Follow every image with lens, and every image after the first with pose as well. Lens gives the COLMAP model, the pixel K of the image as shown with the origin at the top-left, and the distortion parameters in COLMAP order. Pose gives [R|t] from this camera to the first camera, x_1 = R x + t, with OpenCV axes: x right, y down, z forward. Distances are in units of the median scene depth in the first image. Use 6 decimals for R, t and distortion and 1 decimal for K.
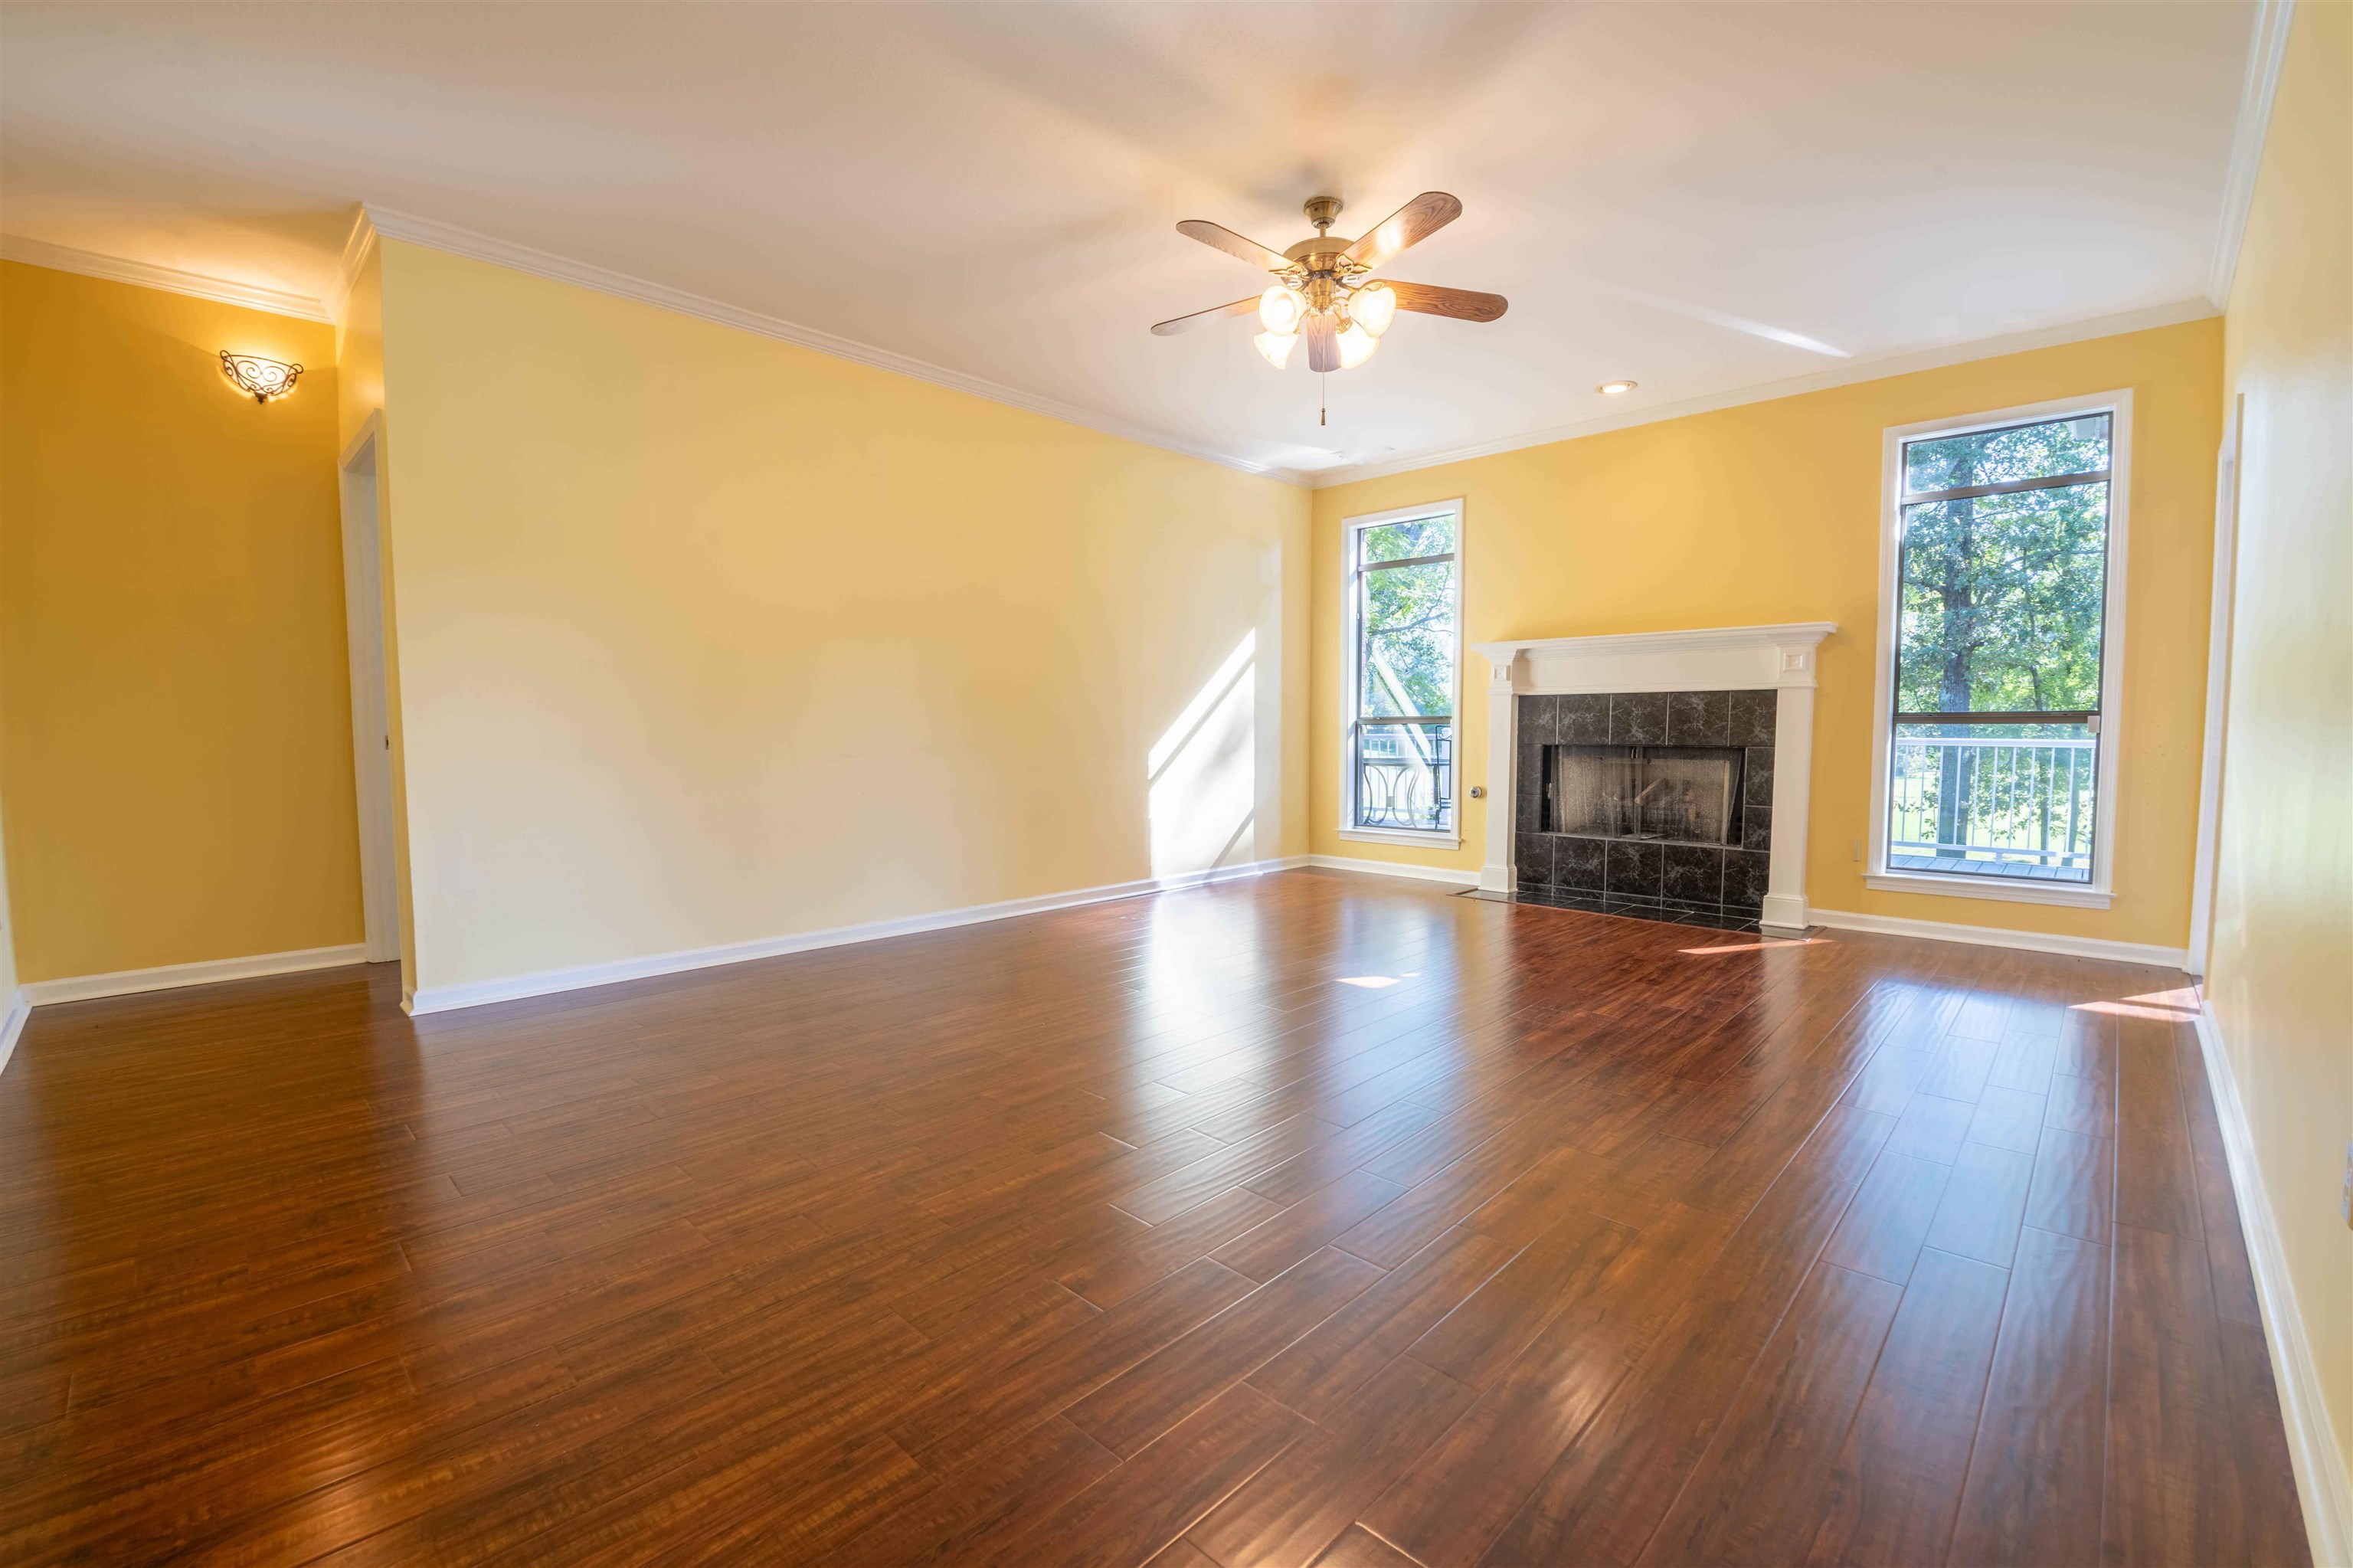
lens RADIAL K [[1012.5, 0, 1172.3], [0, 1012.5, 789.1], [0, 0, 1]] dist [-0.018758, -0.005930]
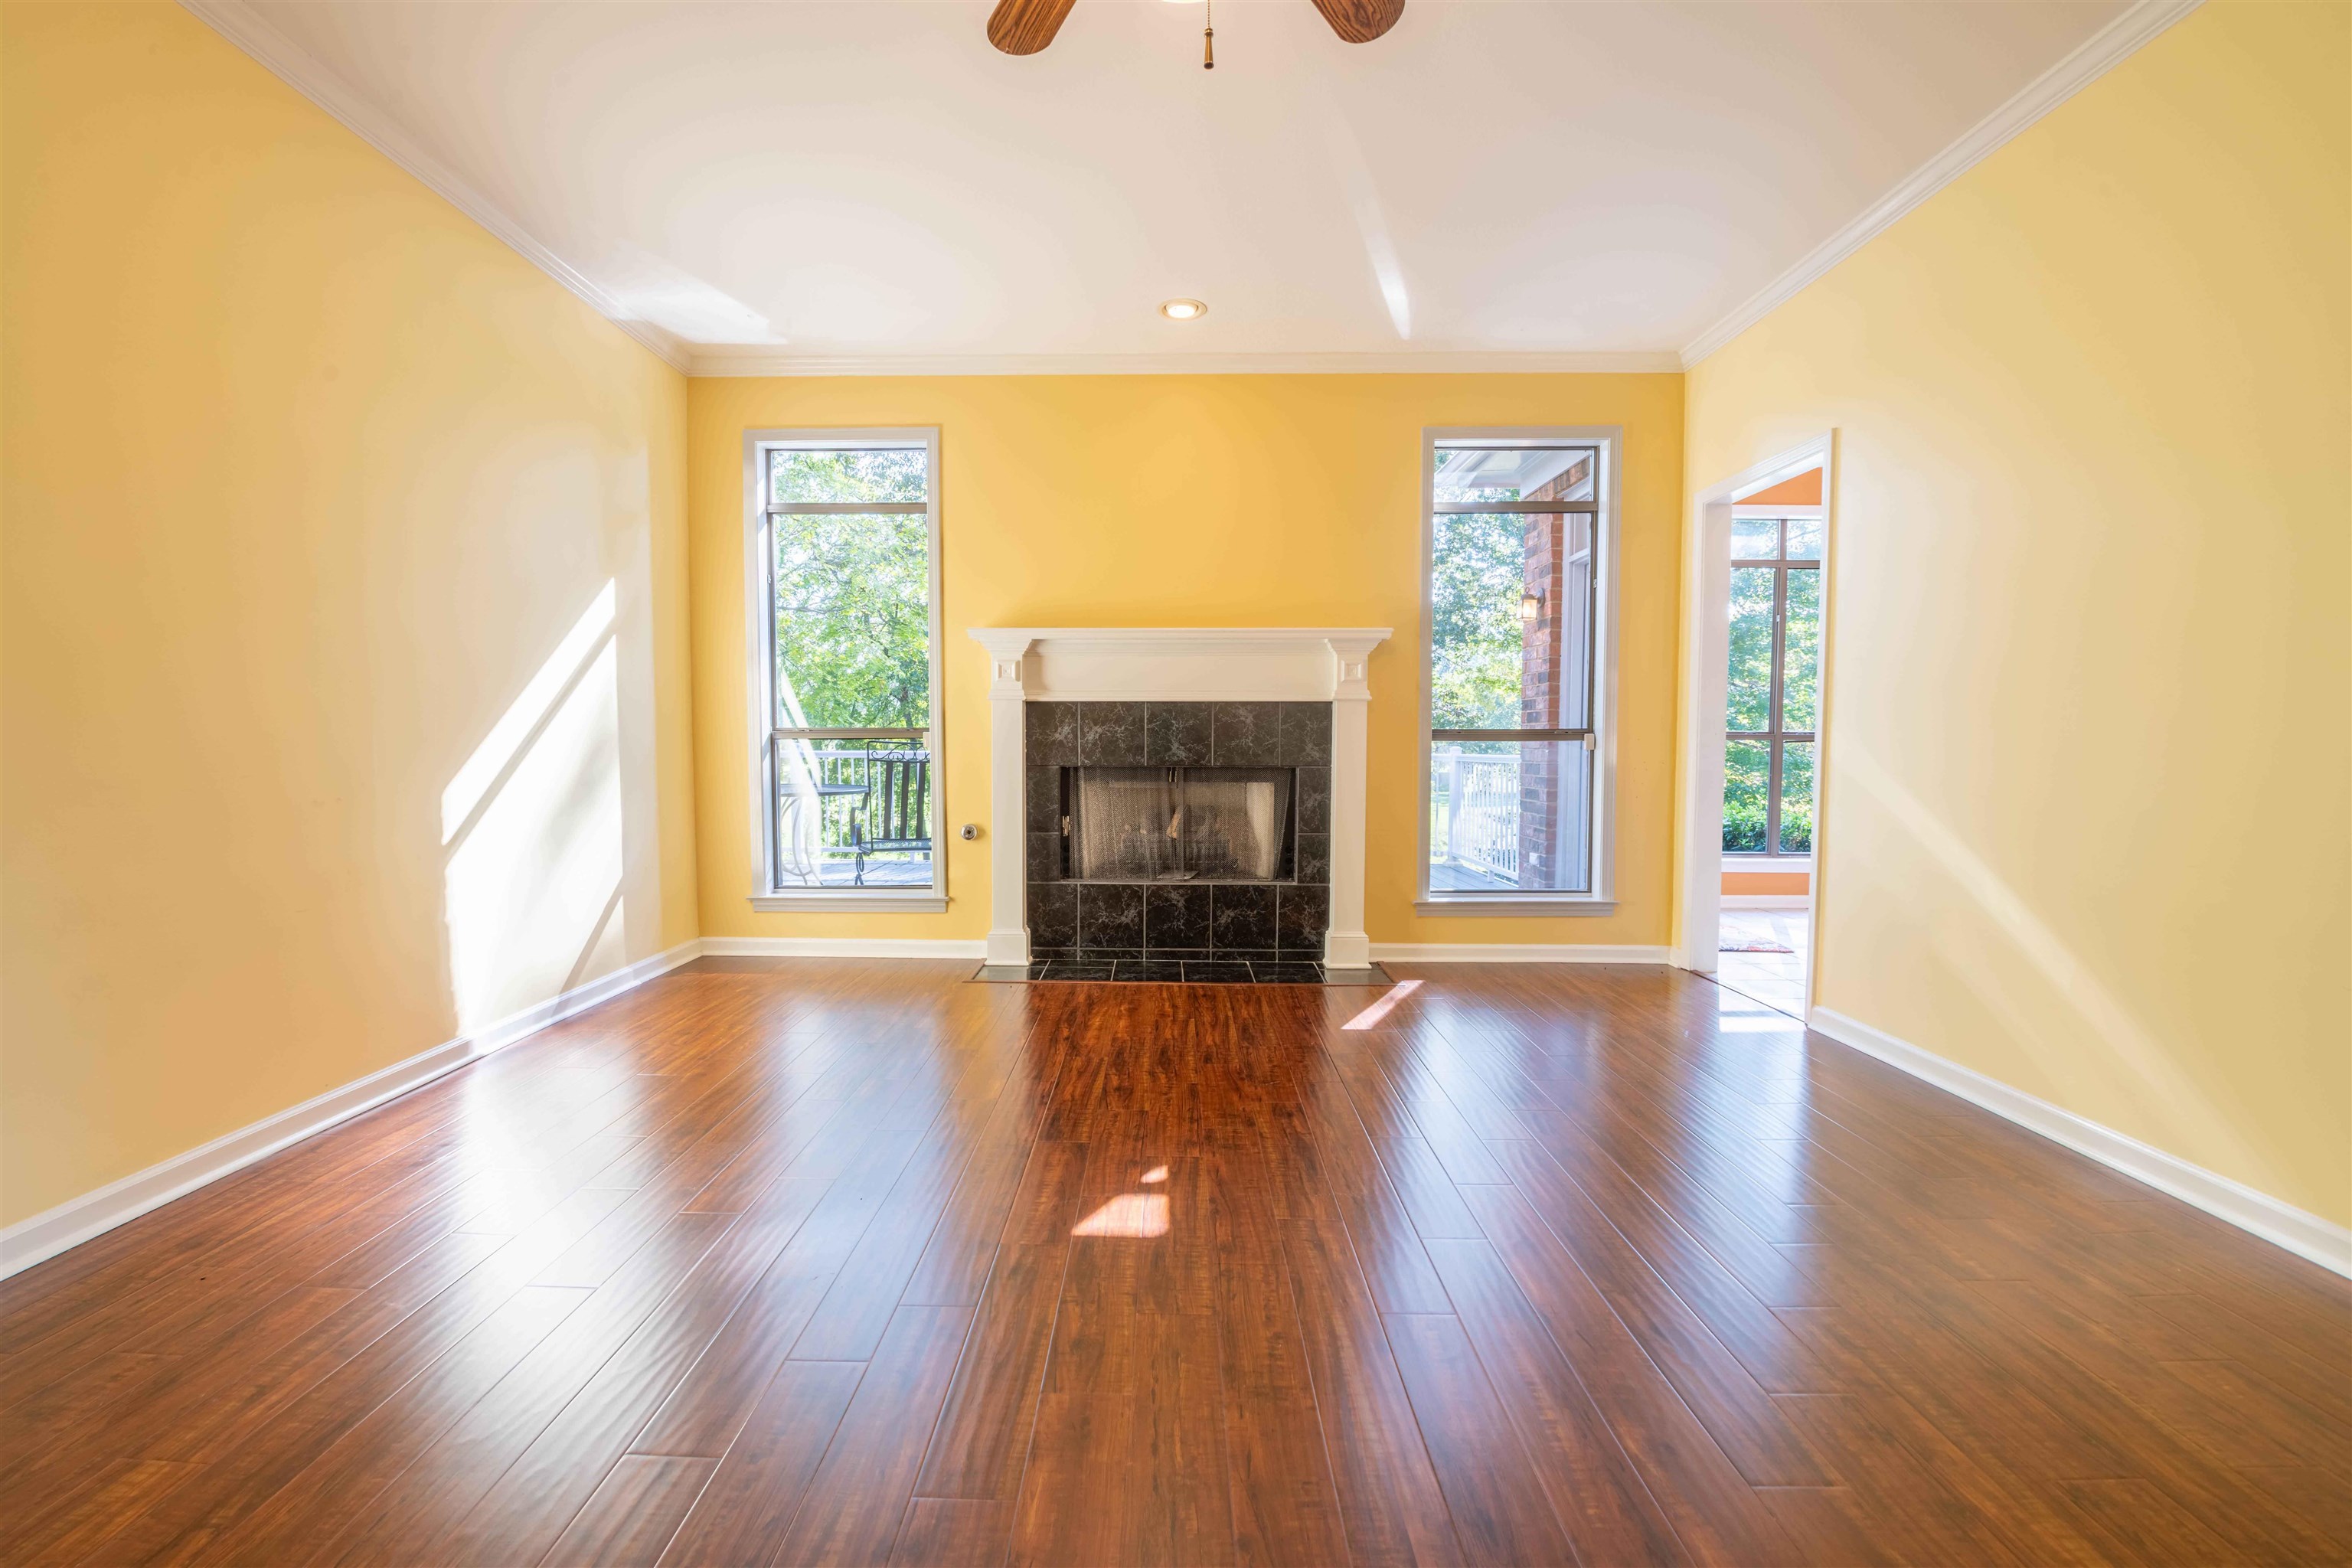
lens RADIAL K [[1012.0, 0, 1173.7], [0, 1012.0, 794.6], [0, 0, 1]] dist [-0.018758, -0.005930]
pose [[0.731407, -0.031955, 0.681192, -0.097477], [0.038653, 0.999238, 0.005372, -0.023956], [-0.680844, 0.022401, 0.732085, 0.389014]]
